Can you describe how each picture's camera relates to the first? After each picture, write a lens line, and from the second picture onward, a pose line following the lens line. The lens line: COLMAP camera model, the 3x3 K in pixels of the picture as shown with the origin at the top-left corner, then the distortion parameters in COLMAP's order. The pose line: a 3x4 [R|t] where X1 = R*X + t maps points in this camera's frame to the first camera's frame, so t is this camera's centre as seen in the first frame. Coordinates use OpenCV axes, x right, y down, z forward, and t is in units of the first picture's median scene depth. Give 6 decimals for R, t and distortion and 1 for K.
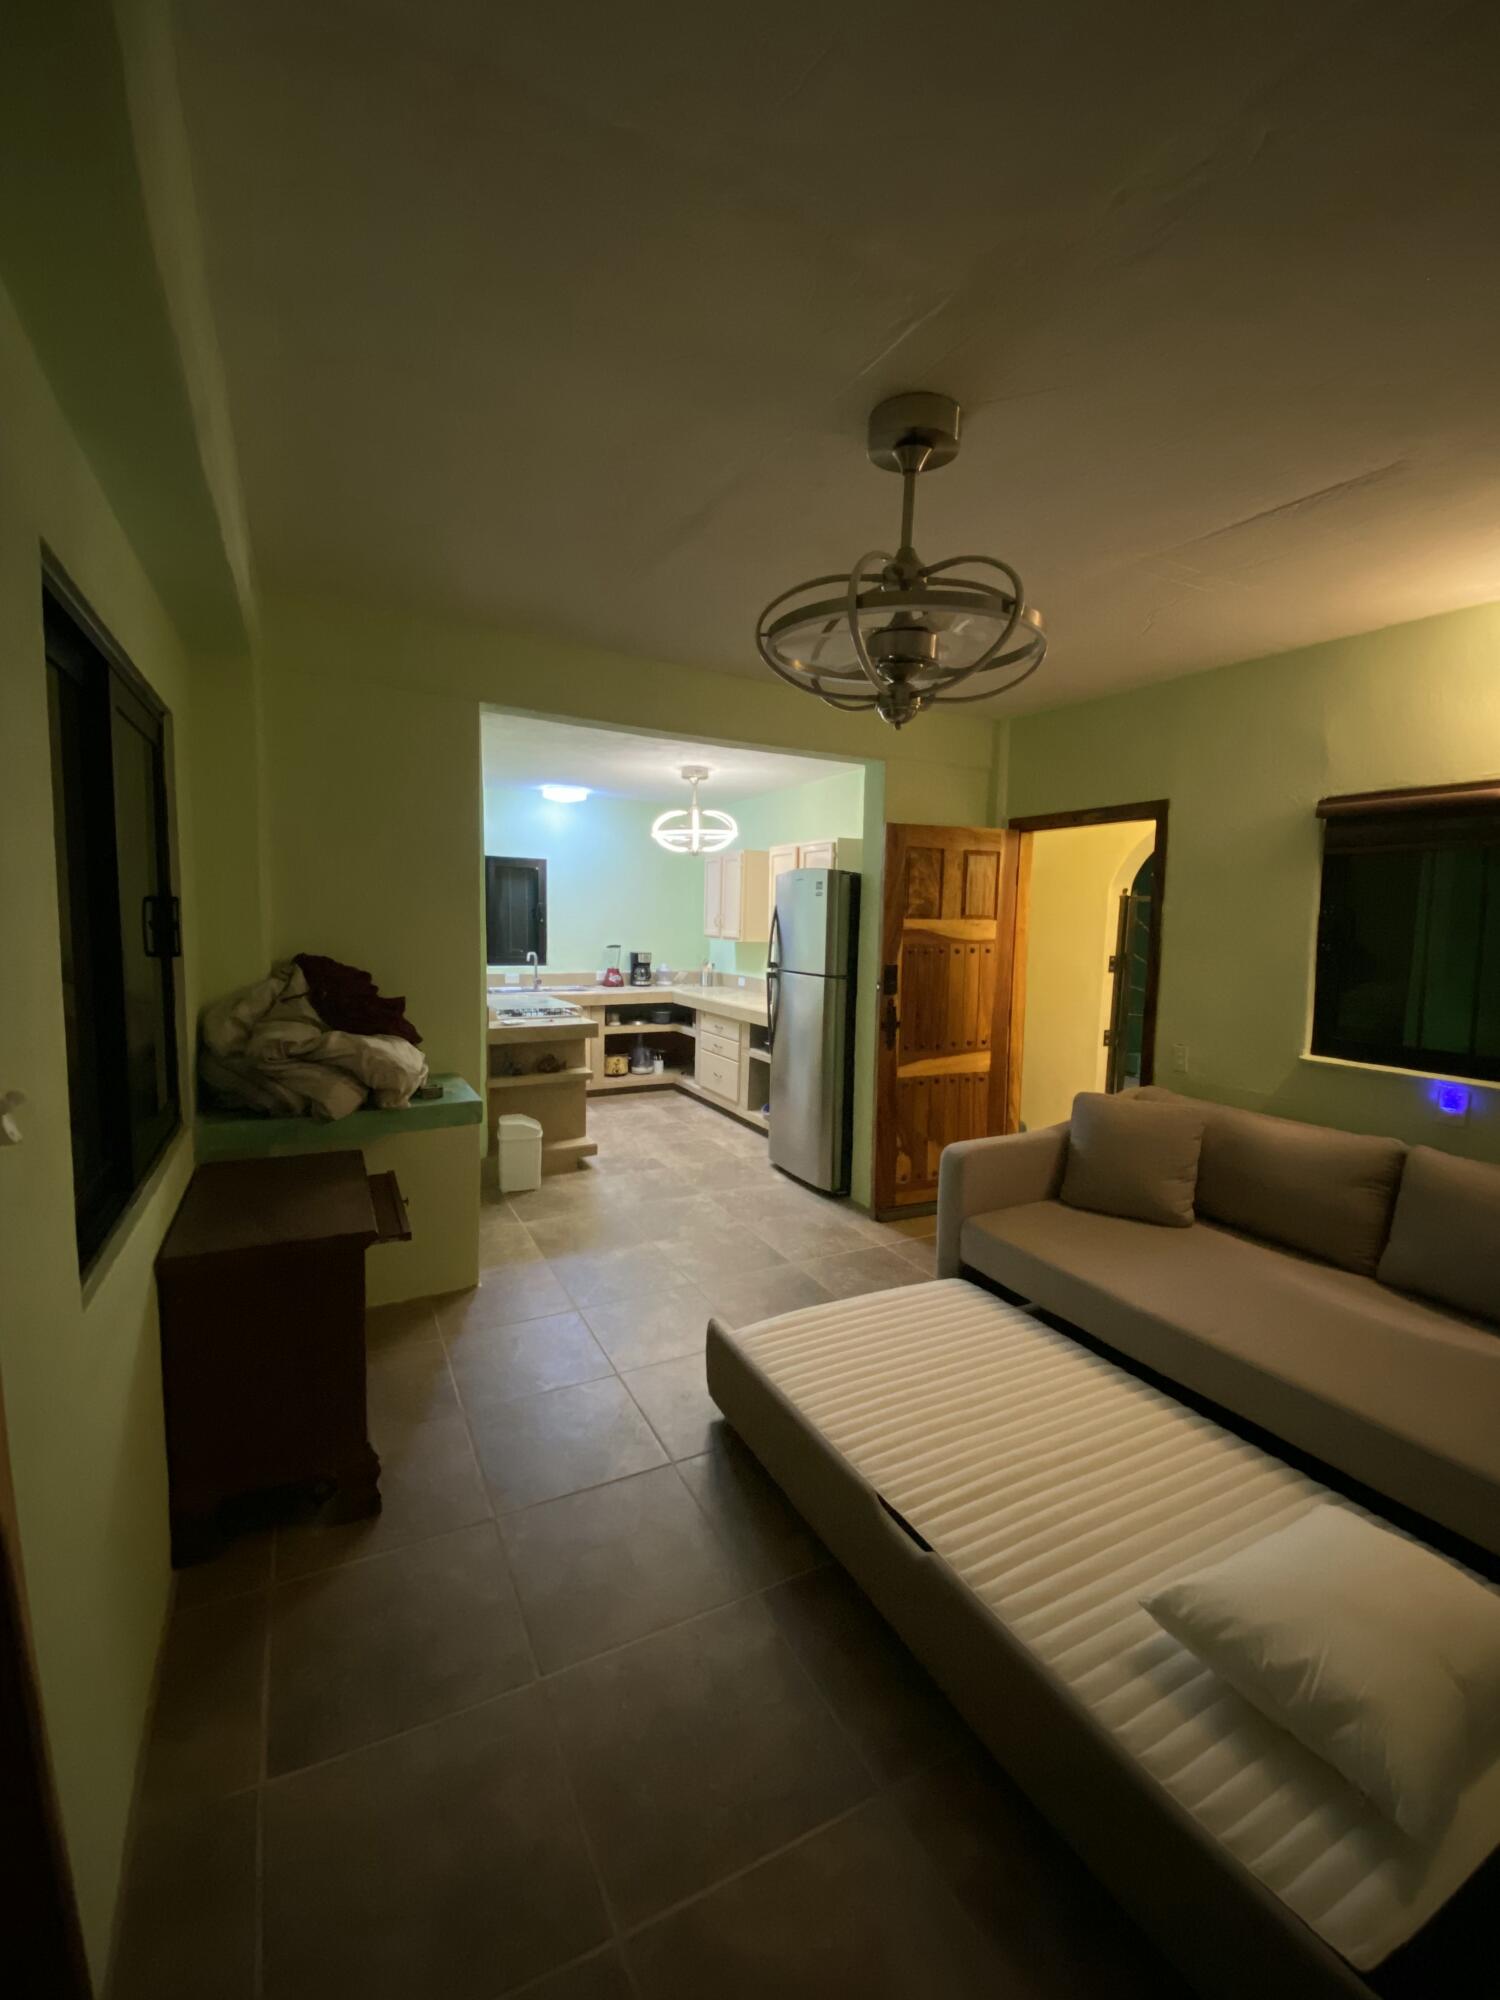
lens RADIAL K [[825.2, 0, 750.0], [0, 825.2, 1000.0], [0, 0, 1]] dist [0.029876, -0.029580]
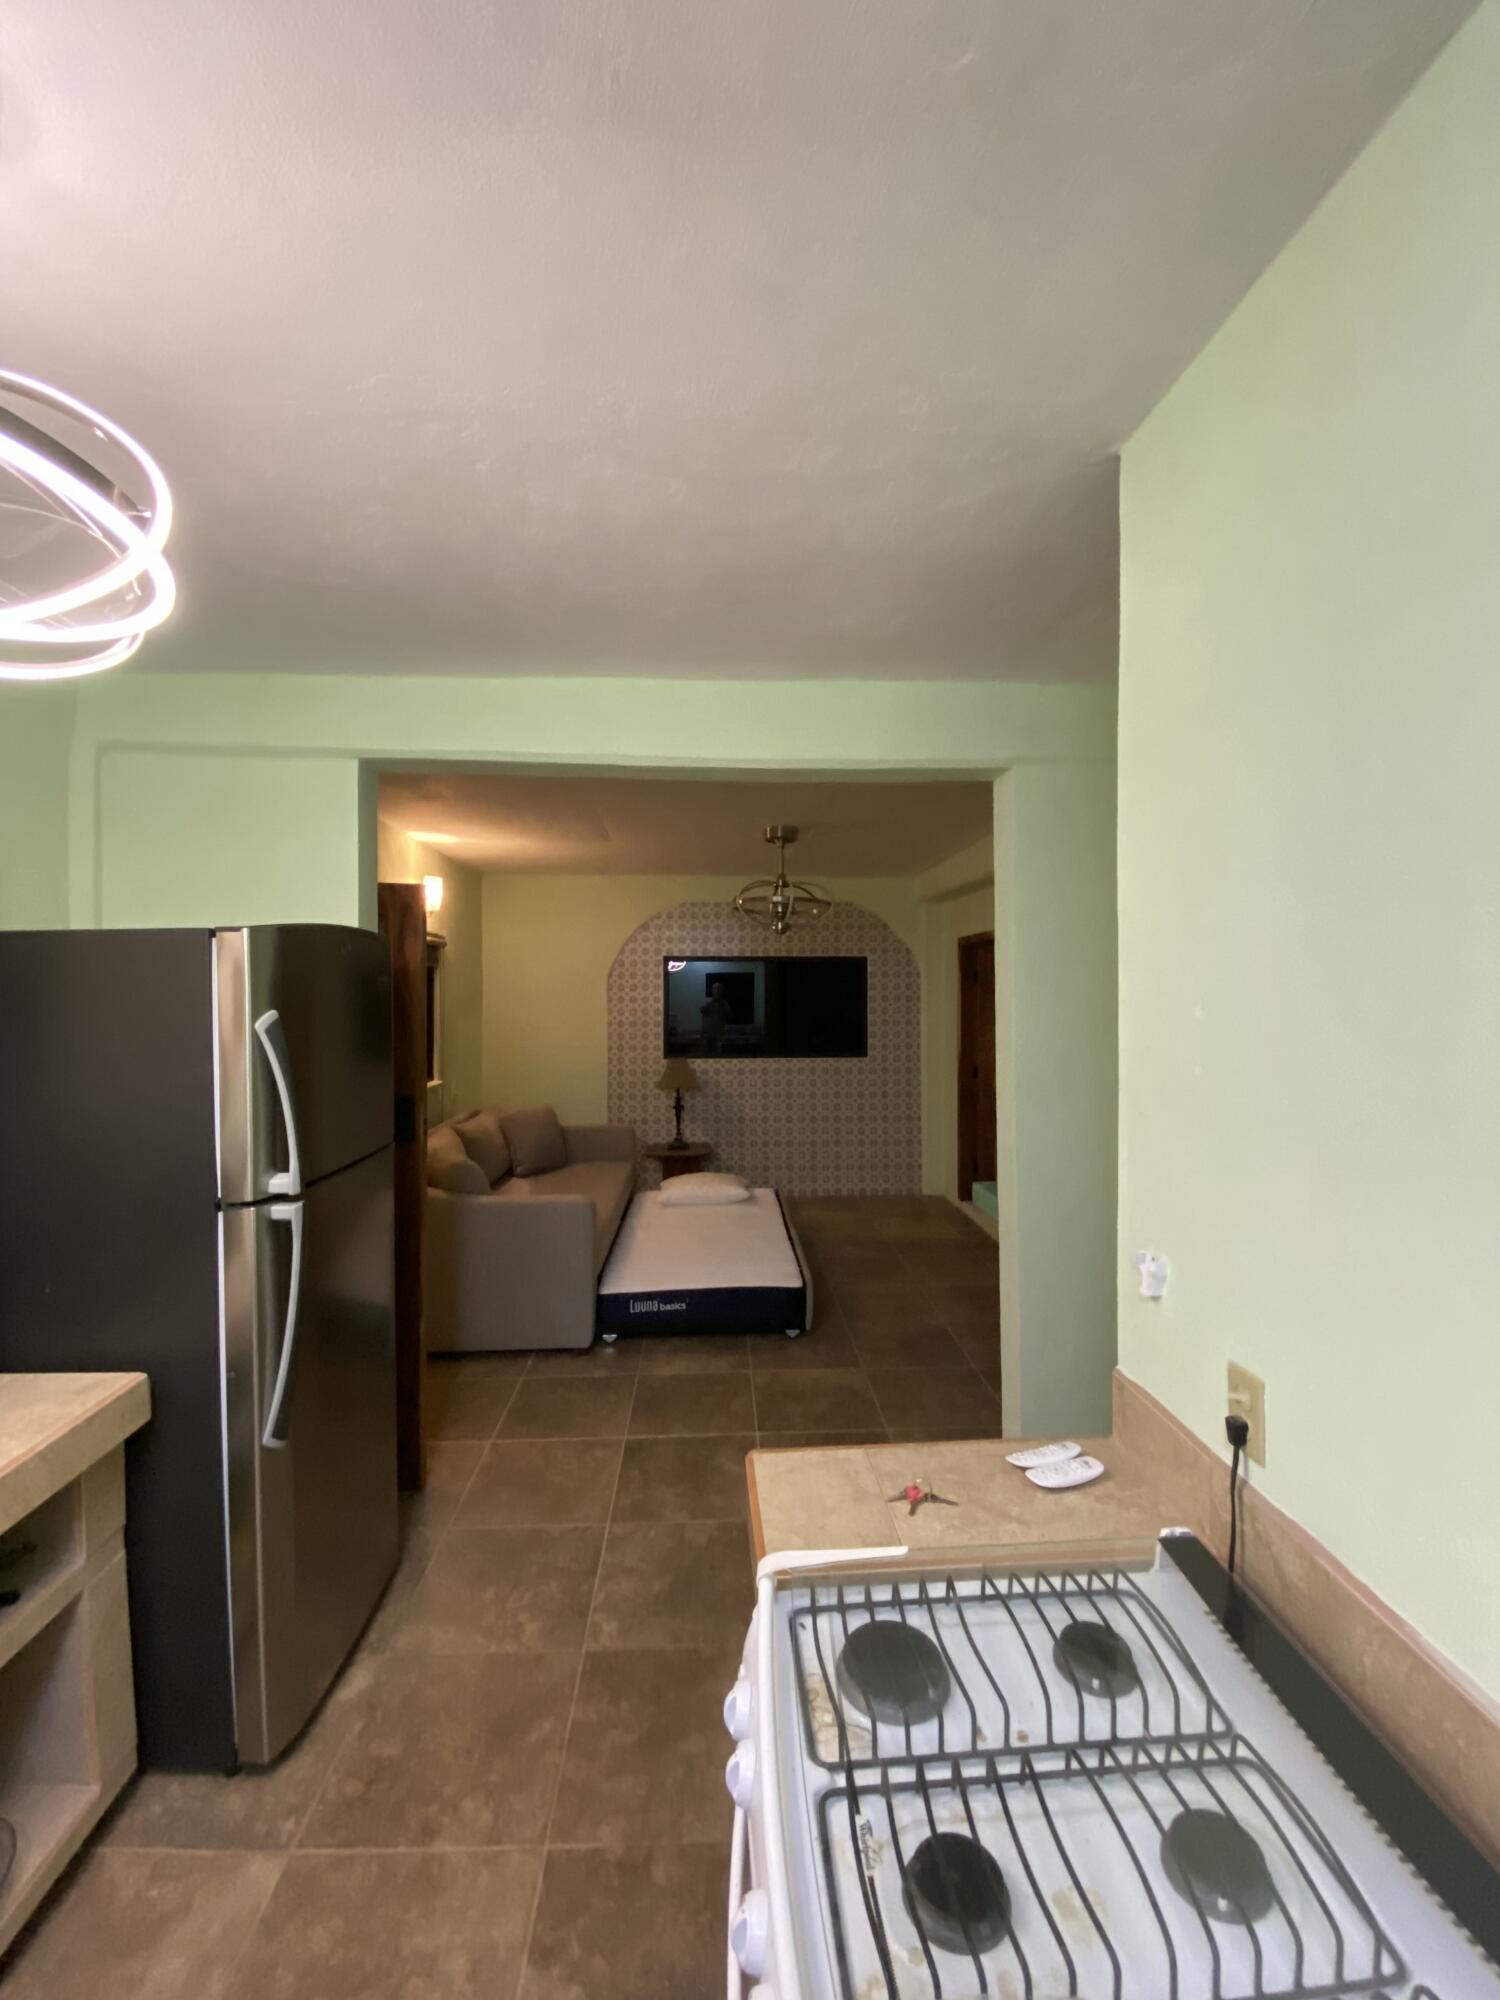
lens RADIAL K [[825.2, 0, 750.0], [0, 825.2, 1000.0], [0, 0, 1]] dist [0.029876, -0.029580]
pose [[-0.911009, -0.022801, 0.411755, -0.625343], [0.024085, 0.993824, 0.108322, -0.324550], [-0.411682, 0.108600, -0.904834, 2.612849]]
